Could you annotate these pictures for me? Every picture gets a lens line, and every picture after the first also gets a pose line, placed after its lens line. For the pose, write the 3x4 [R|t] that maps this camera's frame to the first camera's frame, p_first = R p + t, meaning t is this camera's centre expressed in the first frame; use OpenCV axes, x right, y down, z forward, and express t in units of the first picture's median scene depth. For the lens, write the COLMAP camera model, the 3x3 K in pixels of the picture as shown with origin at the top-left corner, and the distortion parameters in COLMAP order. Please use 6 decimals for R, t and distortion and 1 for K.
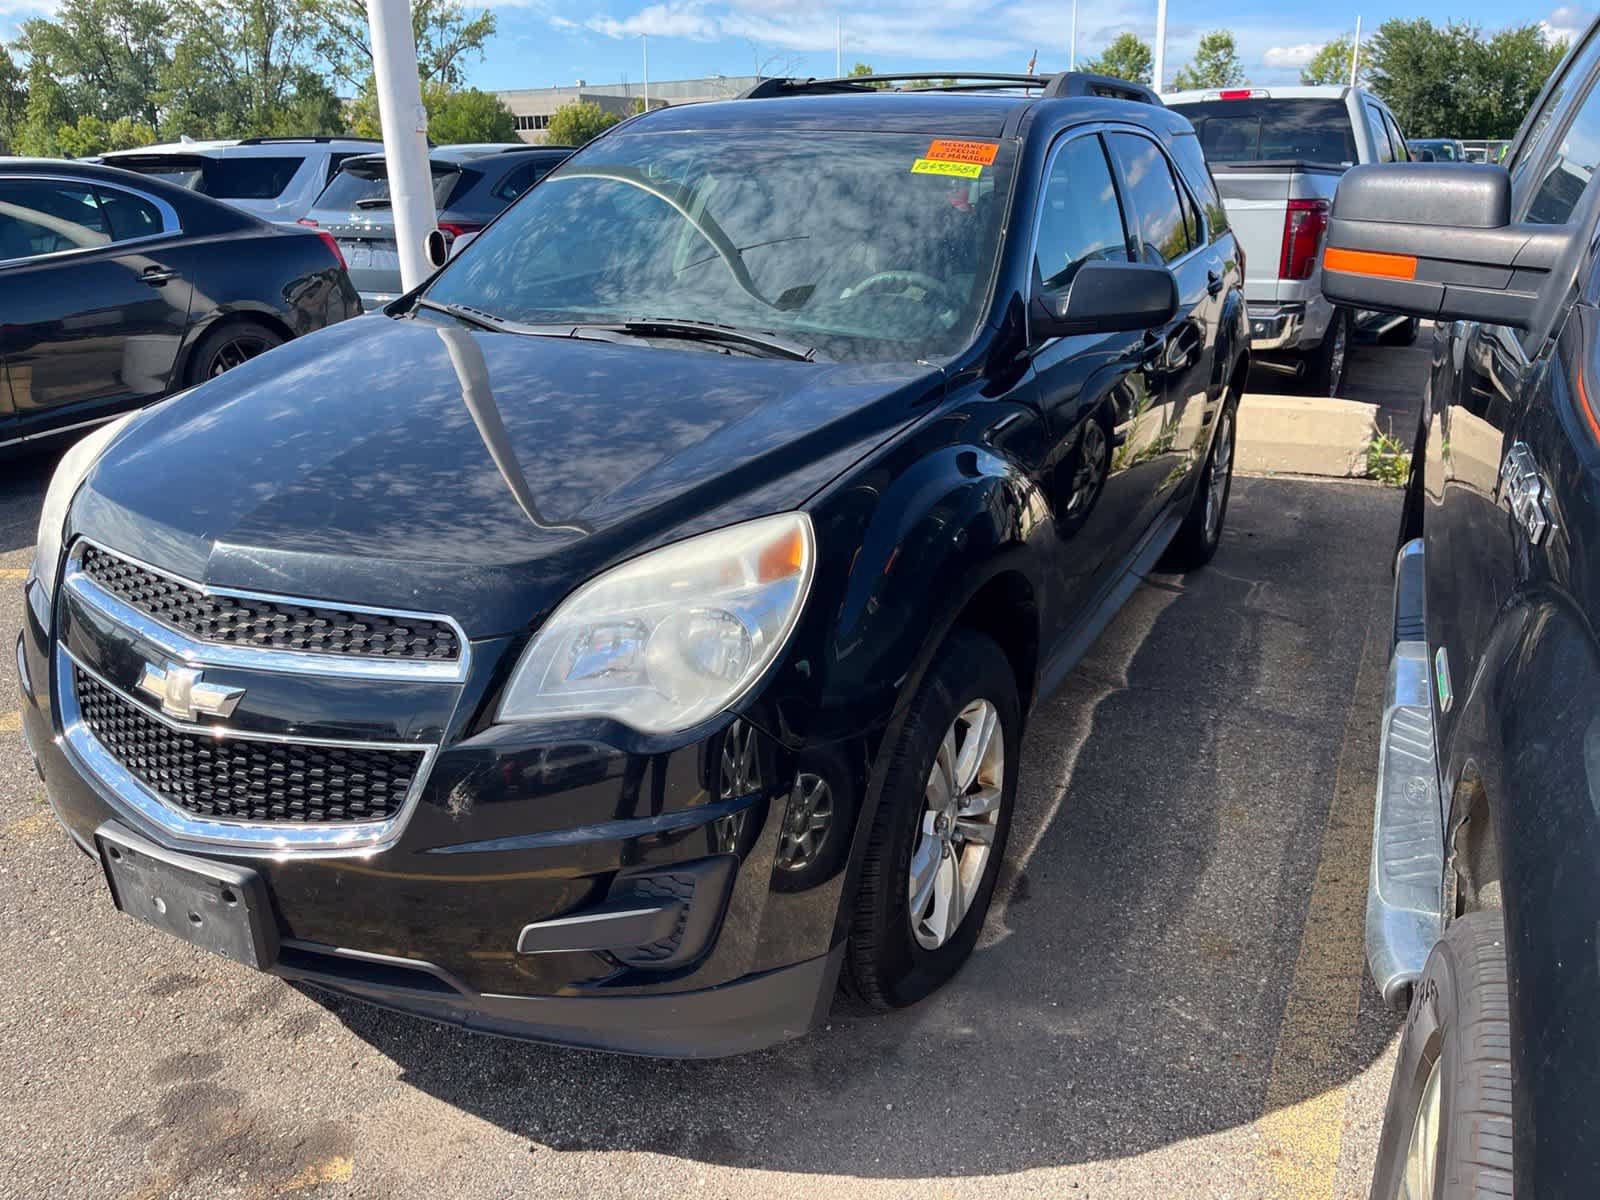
lens RADIAL K [[1185.1, 0, 781.8], [0, 1185.1, 602.7], [0, 0, 1]] dist [0.070165, -0.110534]
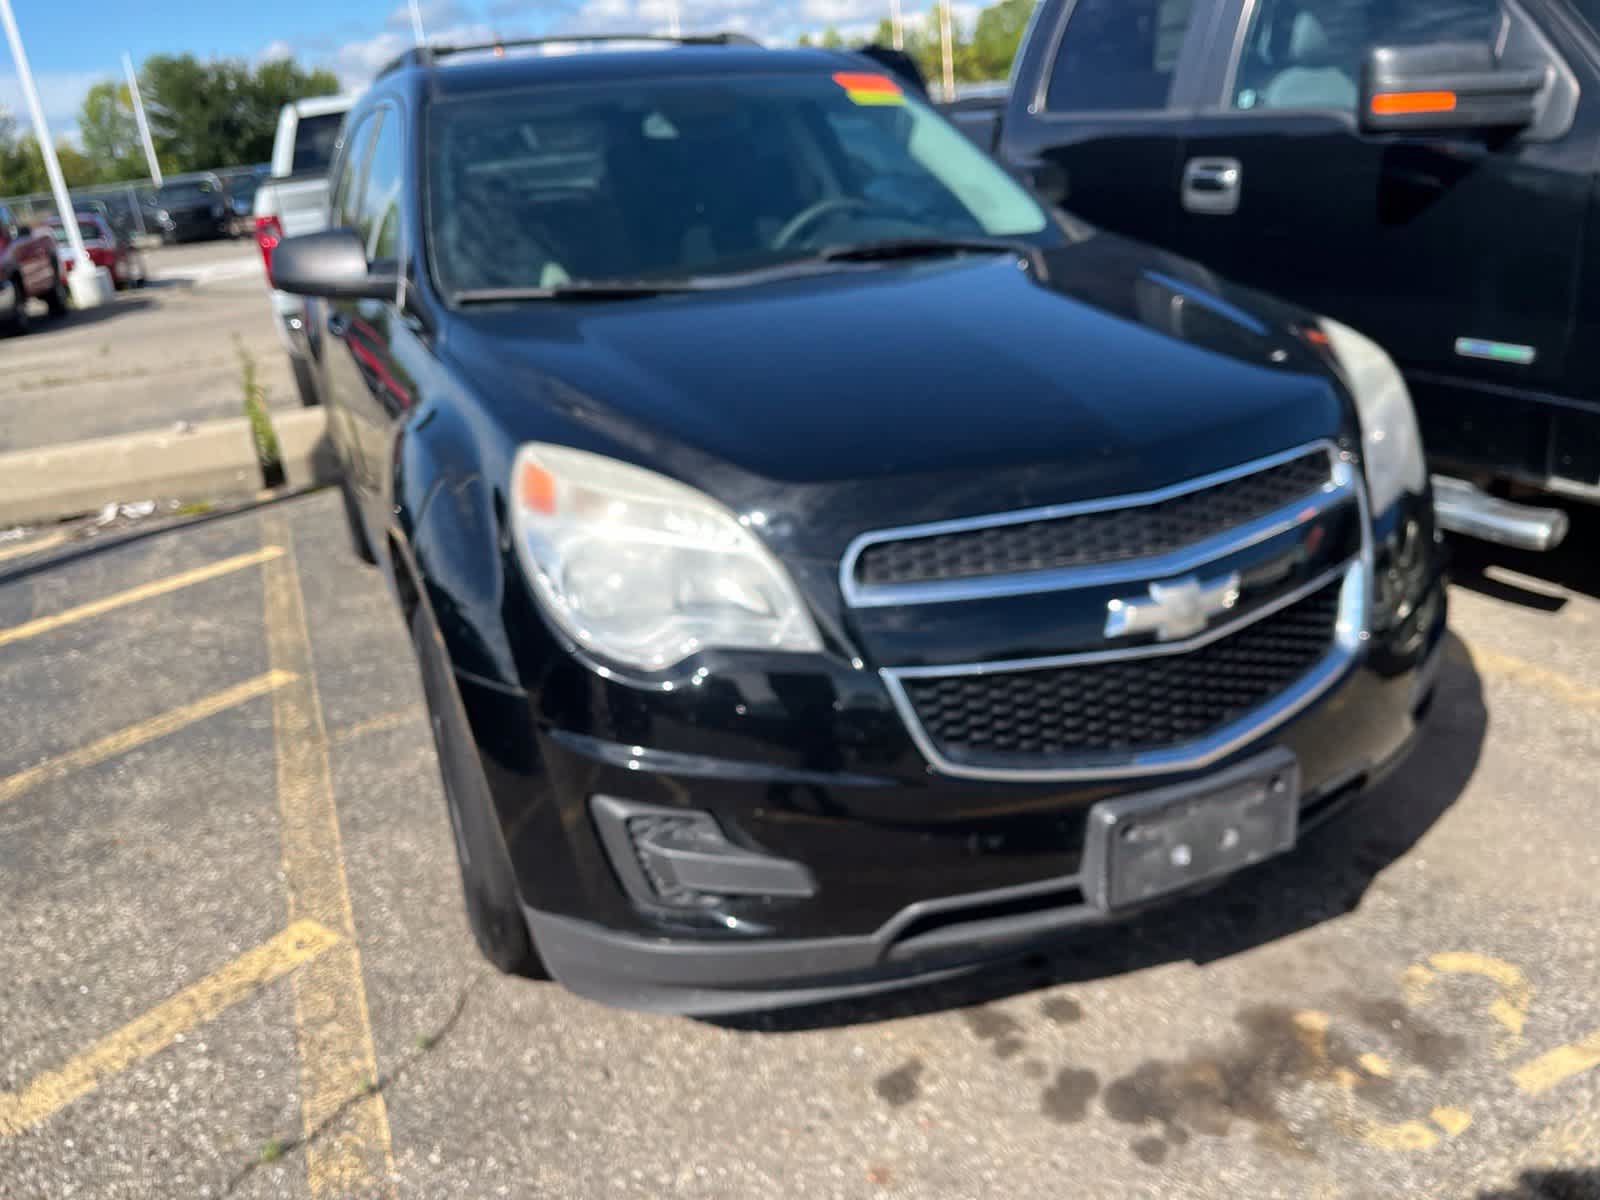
lens RADIAL K [[1194.0, 0, 814.6], [0, 1194.0, 599.9], [0, 0, 1]] dist [0.065701, -0.102639]
pose [[0.636126, -0.308620, 0.707176, -1.015621], [0.333337, 0.936503, 0.108854, -0.096804], [-0.695867, 0.166483, 0.698608, 0.413896]]
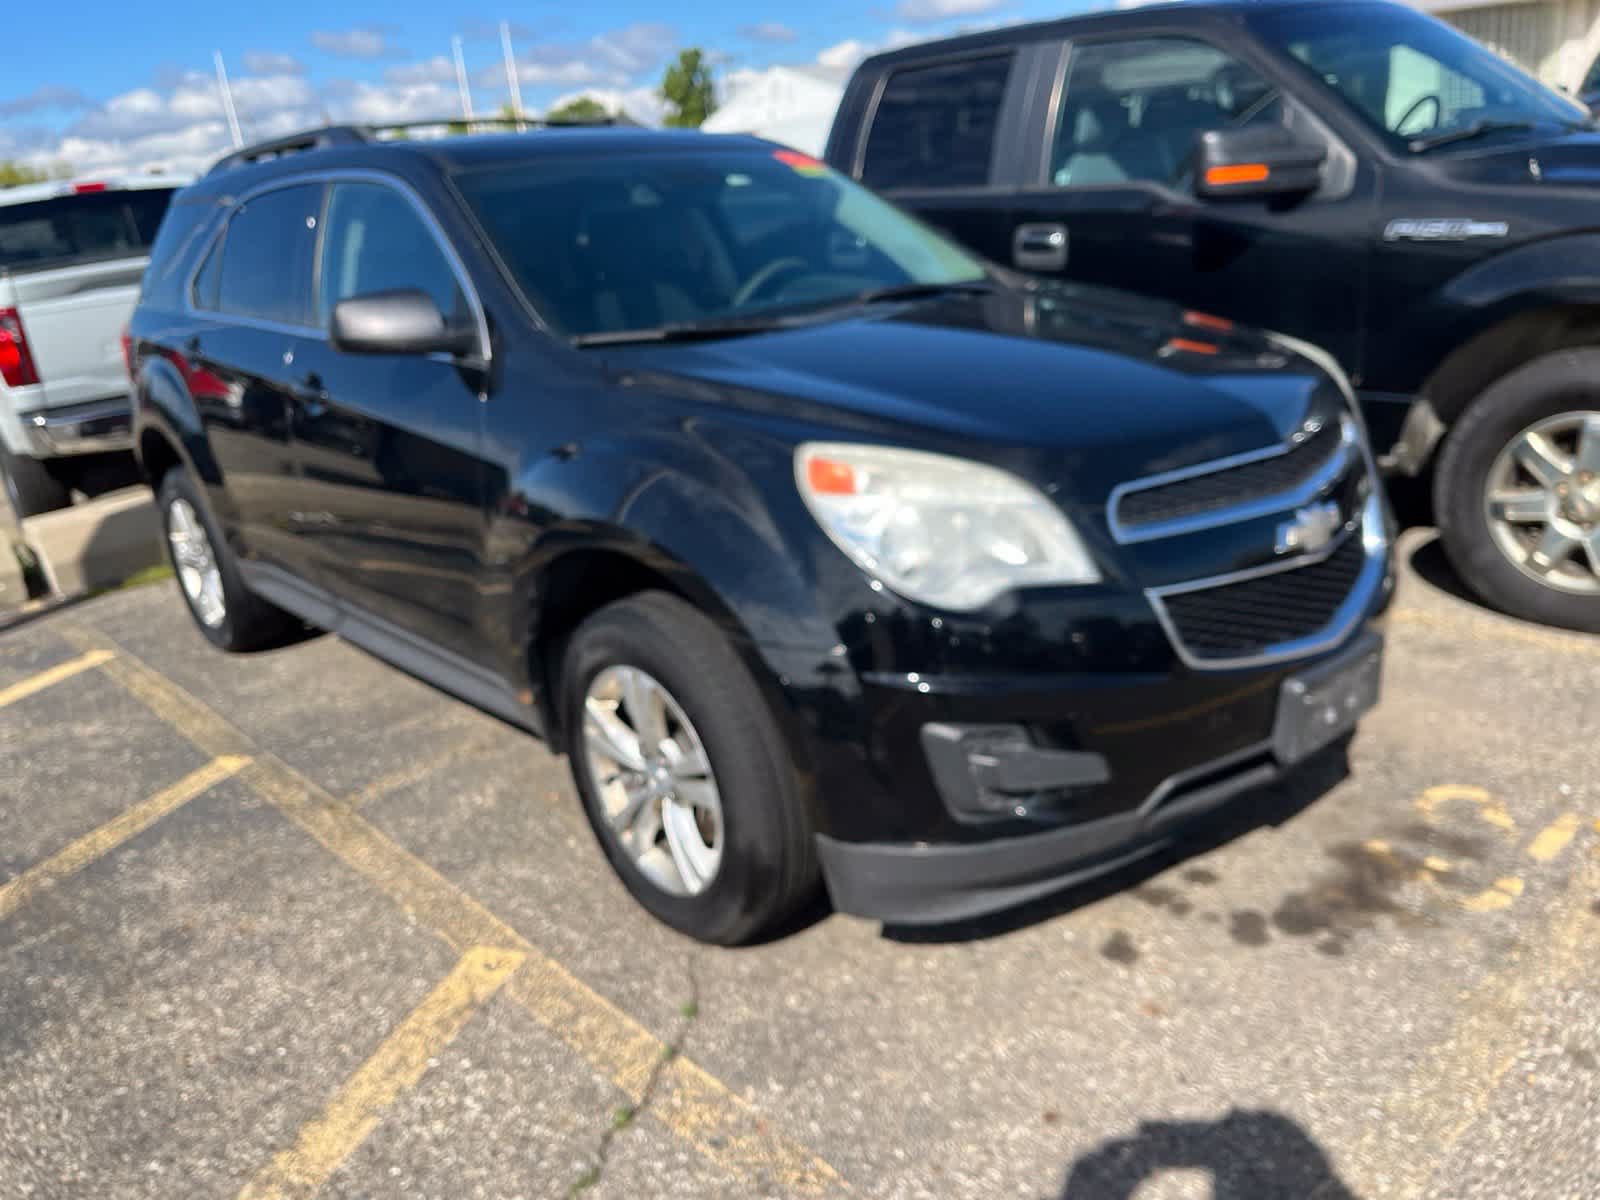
lens RADIAL K [[1190.6, 0, 788.9], [0, 1190.6, 599.2], [0, 0, 1]] dist [0.039611, -0.055471]
pose [[0.367388, -0.310716, 0.876631, -1.377260], [0.398416, 0.904262, 0.153538, -0.202263], [-0.840411, 0.292856, 0.456010, 0.692329]]
